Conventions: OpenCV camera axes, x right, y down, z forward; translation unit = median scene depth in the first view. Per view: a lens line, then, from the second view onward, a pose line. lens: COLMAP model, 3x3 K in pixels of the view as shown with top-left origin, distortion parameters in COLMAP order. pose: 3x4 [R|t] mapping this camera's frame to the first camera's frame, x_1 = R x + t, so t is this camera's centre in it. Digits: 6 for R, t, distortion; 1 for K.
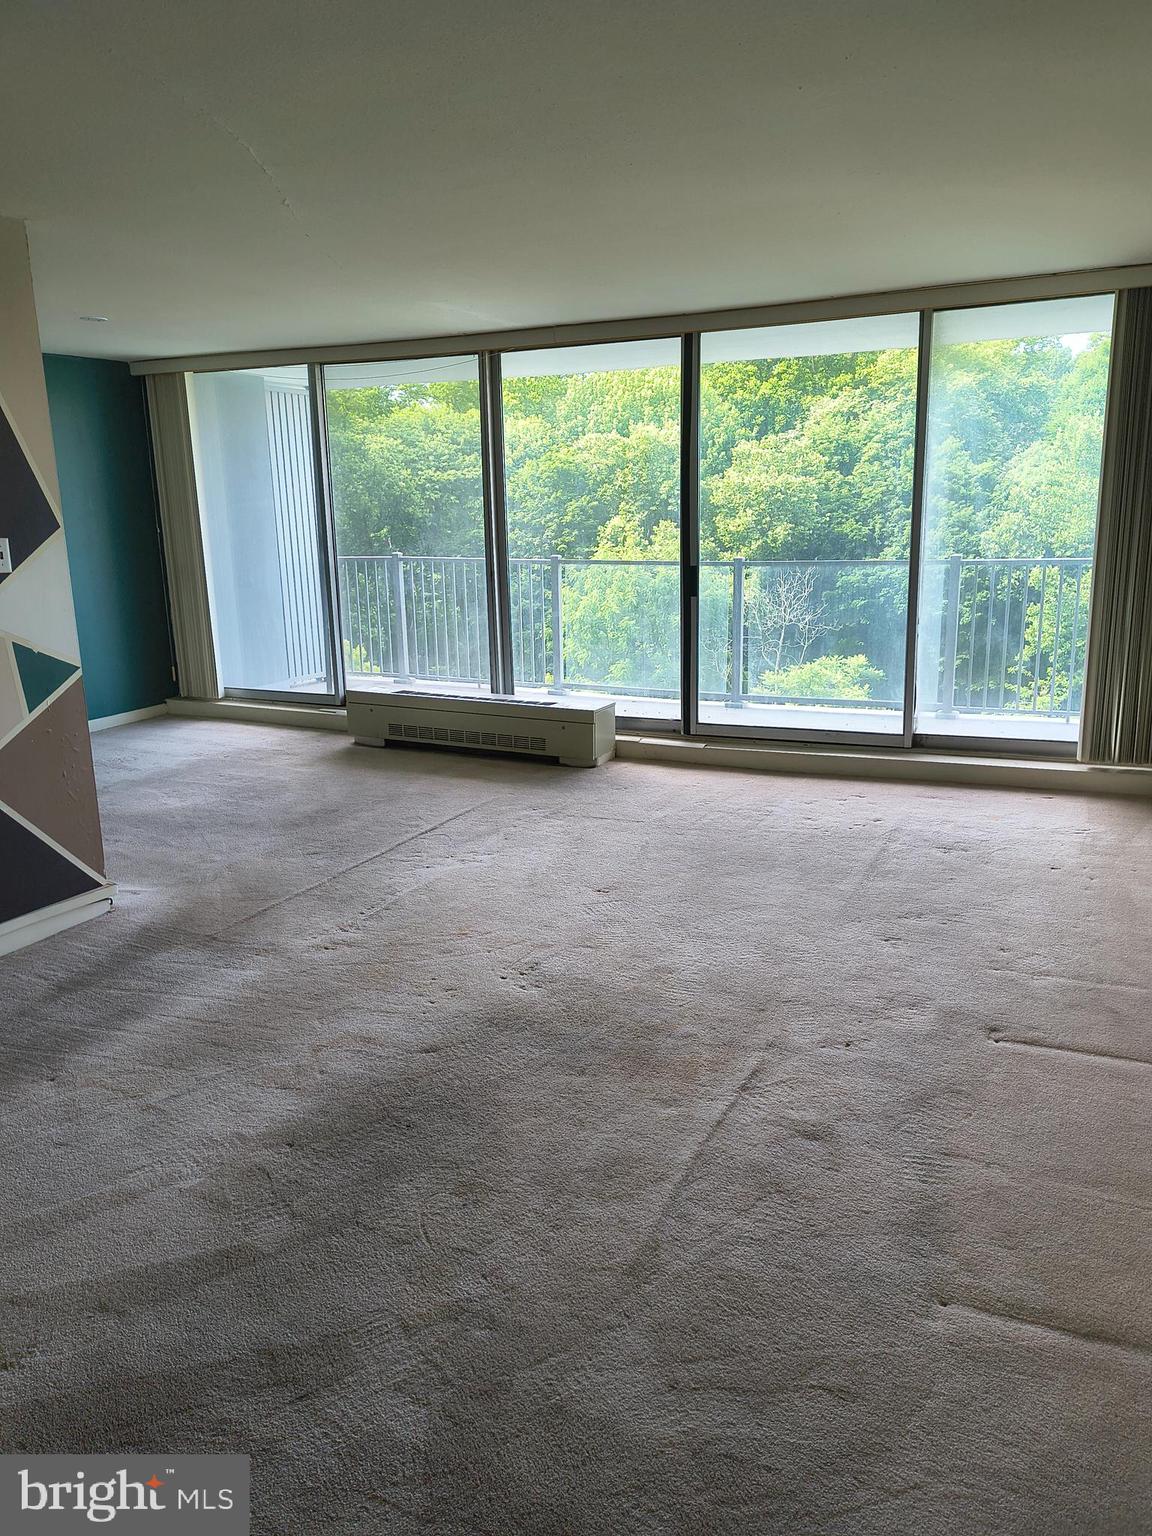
lens RADIAL K [[1105.8, 0, 576.0], [0, 1105.8, 768.0], [0, 0, 1]] dist [0.071475, -0.116402]
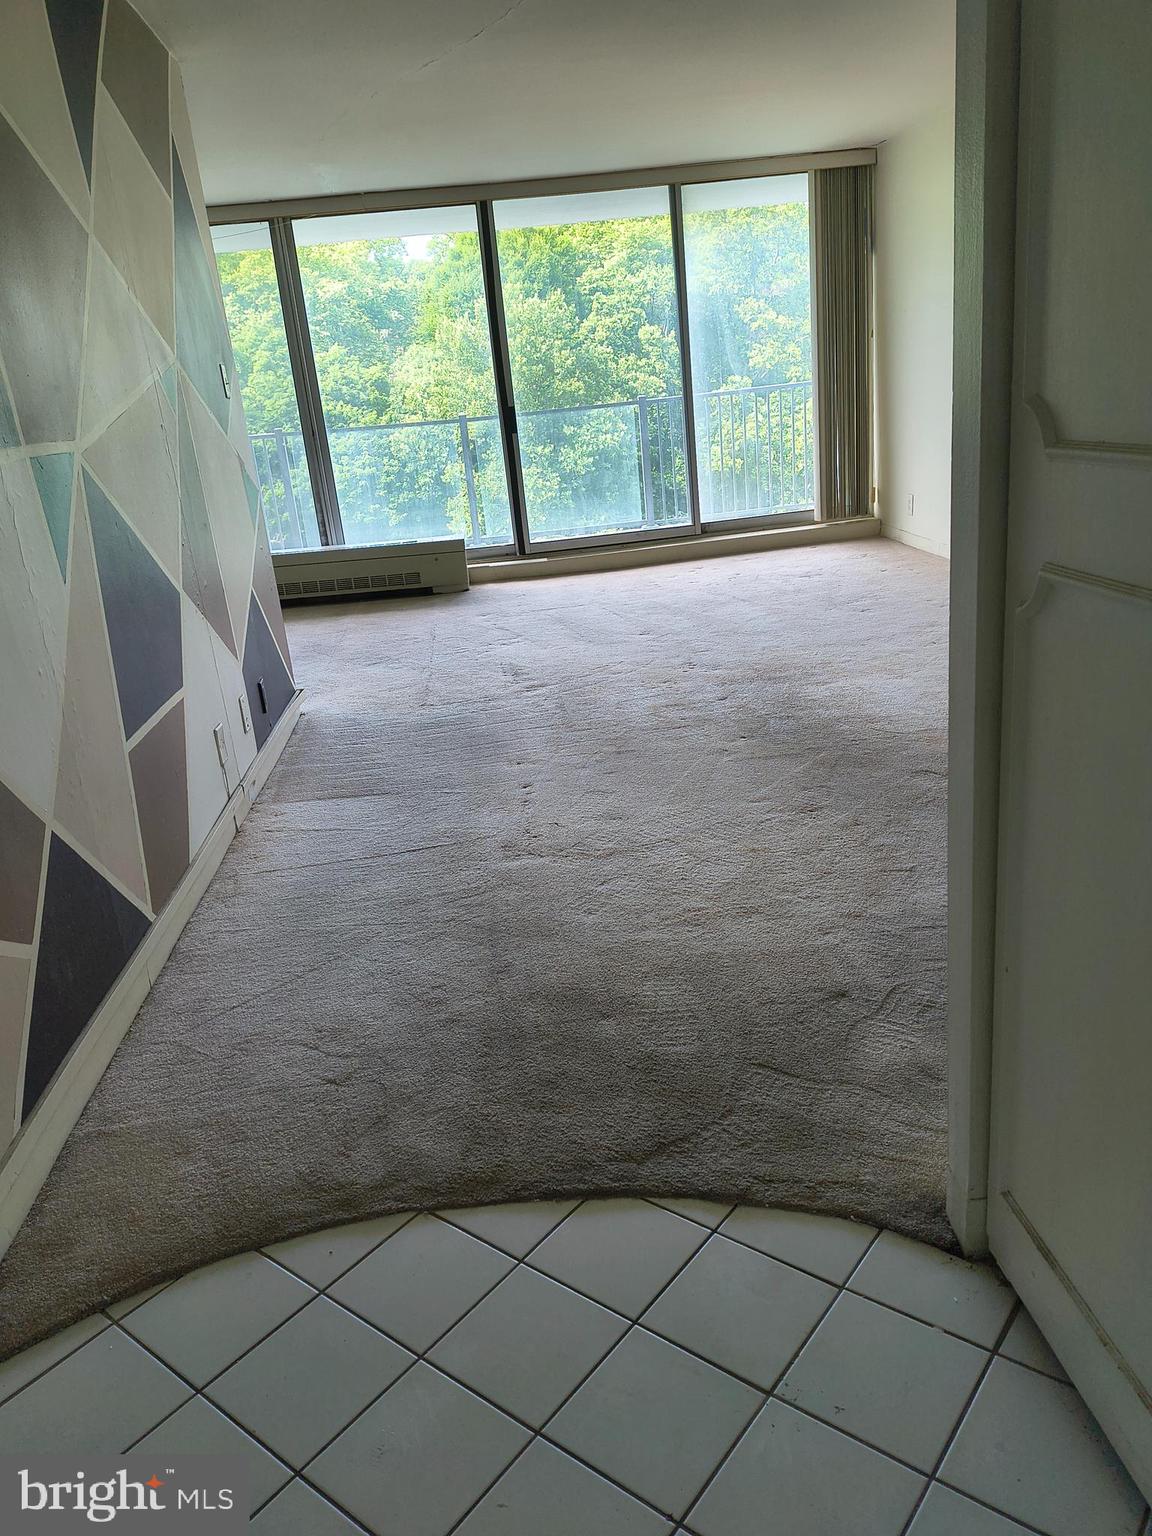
lens RADIAL K [[1105.8, 0, 576.0], [0, 1105.8, 768.0], [0, 0, 1]] dist [0.071475, -0.116402]
pose [[0.859898, -0.218215, 0.461473, -0.442377], [0.185362, 0.975797, 0.116023, 0.064531], [-0.475622, -0.014228, 0.879535, -0.074375]]
